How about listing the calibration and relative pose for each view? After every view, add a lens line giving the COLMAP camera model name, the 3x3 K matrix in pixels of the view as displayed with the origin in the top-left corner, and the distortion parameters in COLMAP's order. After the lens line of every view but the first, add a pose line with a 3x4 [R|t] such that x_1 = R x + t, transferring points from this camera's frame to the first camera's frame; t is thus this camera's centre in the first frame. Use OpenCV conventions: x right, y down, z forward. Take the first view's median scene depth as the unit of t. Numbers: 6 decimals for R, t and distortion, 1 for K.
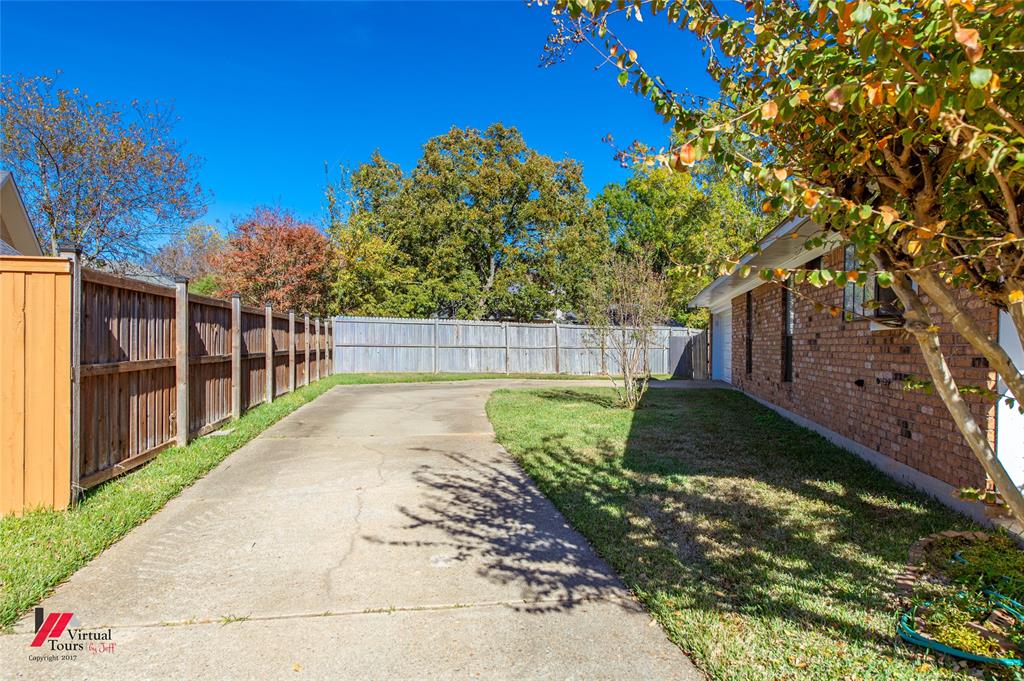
lens RADIAL K [[649.3, 0, 512.0], [0, 649.3, 340.5], [0, 0, 1]] dist [-0.000053, 0.000006]
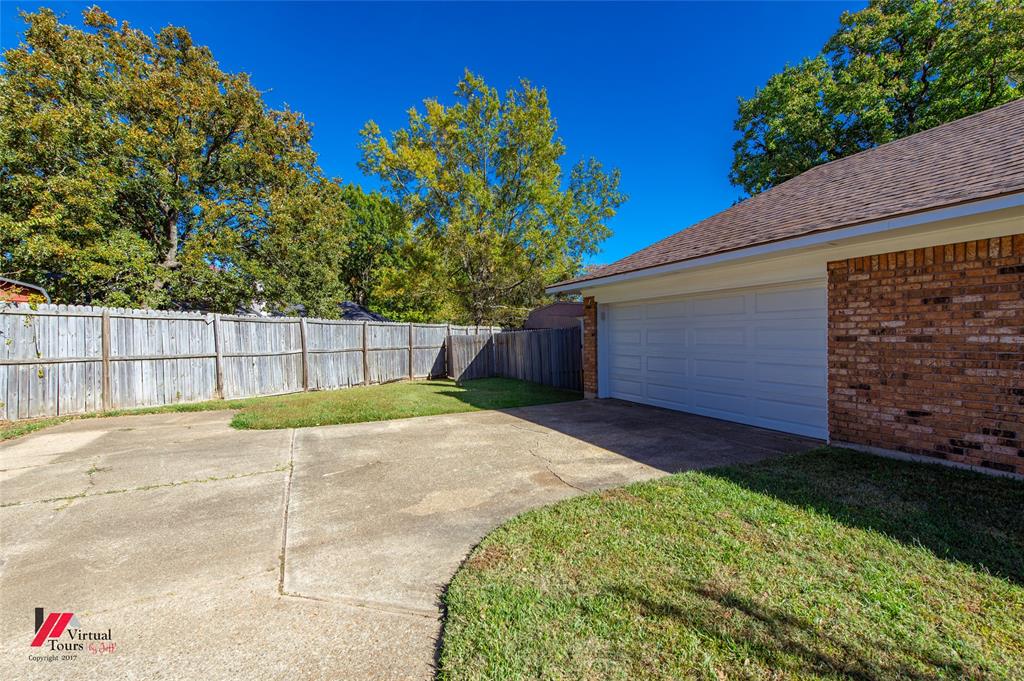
lens RADIAL K [[449.1, 0, 512.0], [0, 449.1, 340.5], [0, 0, 1]] dist [0.000937, -0.000091]
pose [[0.805816, -0.022617, 0.591733, -0.030150], [0.013679, 0.999715, 0.019582, -0.007218], [-0.592007, -0.007685, 0.805896, 0.453651]]
